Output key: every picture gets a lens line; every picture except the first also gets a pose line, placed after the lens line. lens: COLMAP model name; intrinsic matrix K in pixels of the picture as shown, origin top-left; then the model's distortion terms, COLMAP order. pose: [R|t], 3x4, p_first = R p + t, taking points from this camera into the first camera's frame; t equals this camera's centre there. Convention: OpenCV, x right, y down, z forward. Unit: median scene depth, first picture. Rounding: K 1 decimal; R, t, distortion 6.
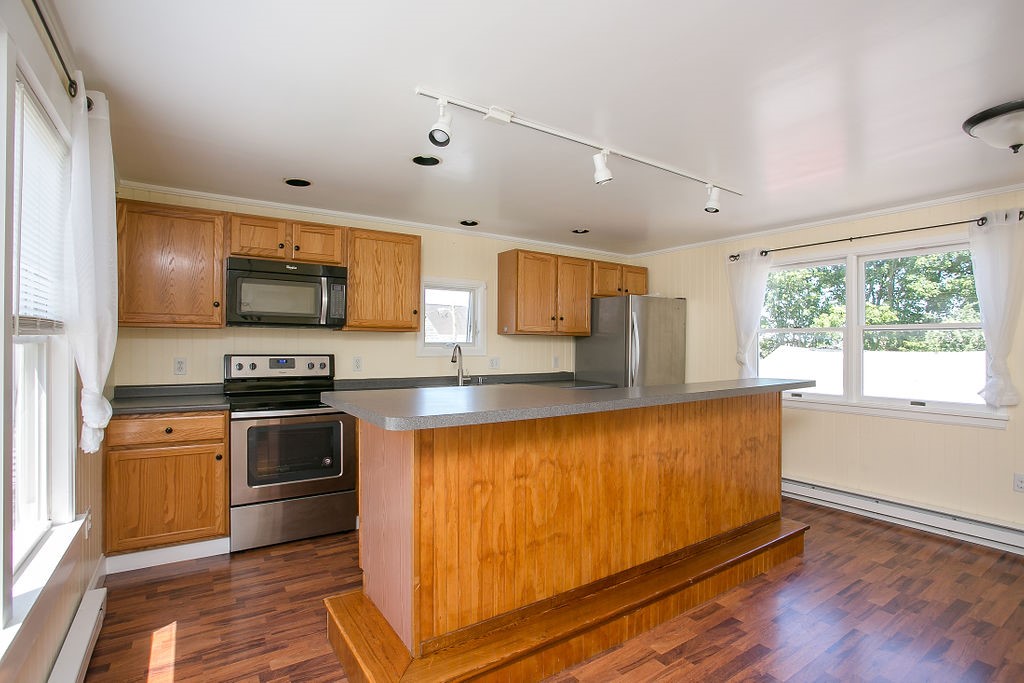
lens RADIAL K [[495.1, 0, 512.0], [0, 495.1, 341.5], [0, 0, 1]] dist [-0.044459, 0.000373]
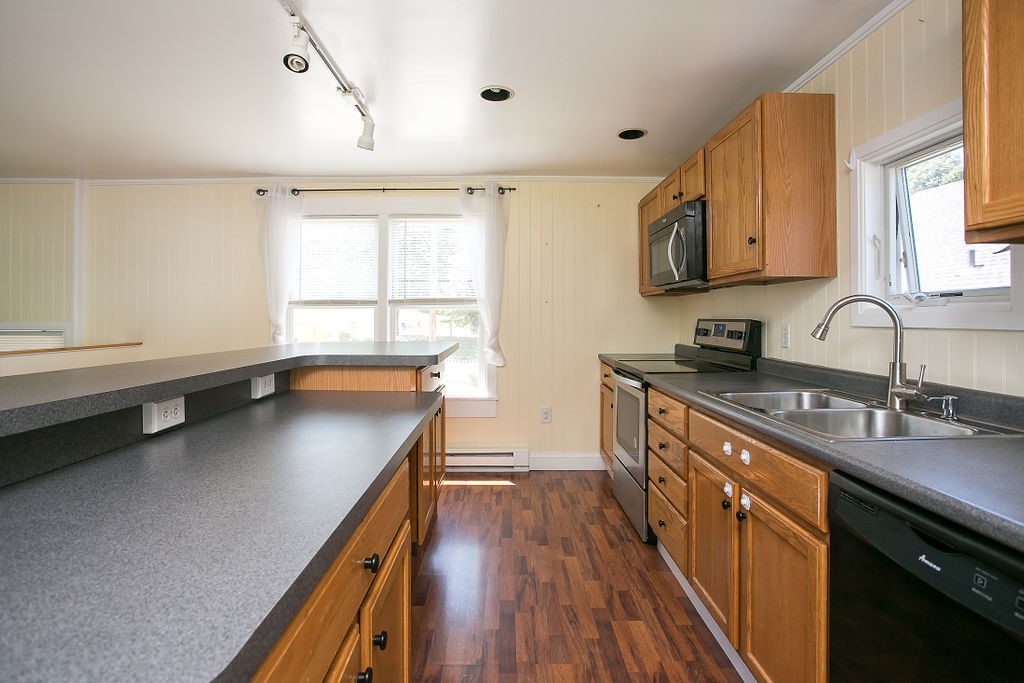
lens RADIAL K [[527.3, 0, 510.8], [0, 527.3, 315.3], [0, 0, 1]] dist [-0.000239, 0.000042]
pose [[-0.556316, -0.011541, -0.830891, 0.473310], [0.002791, 0.999872, -0.015756, 0.033225], [0.830966, -0.011084, -0.556213, 1.229231]]
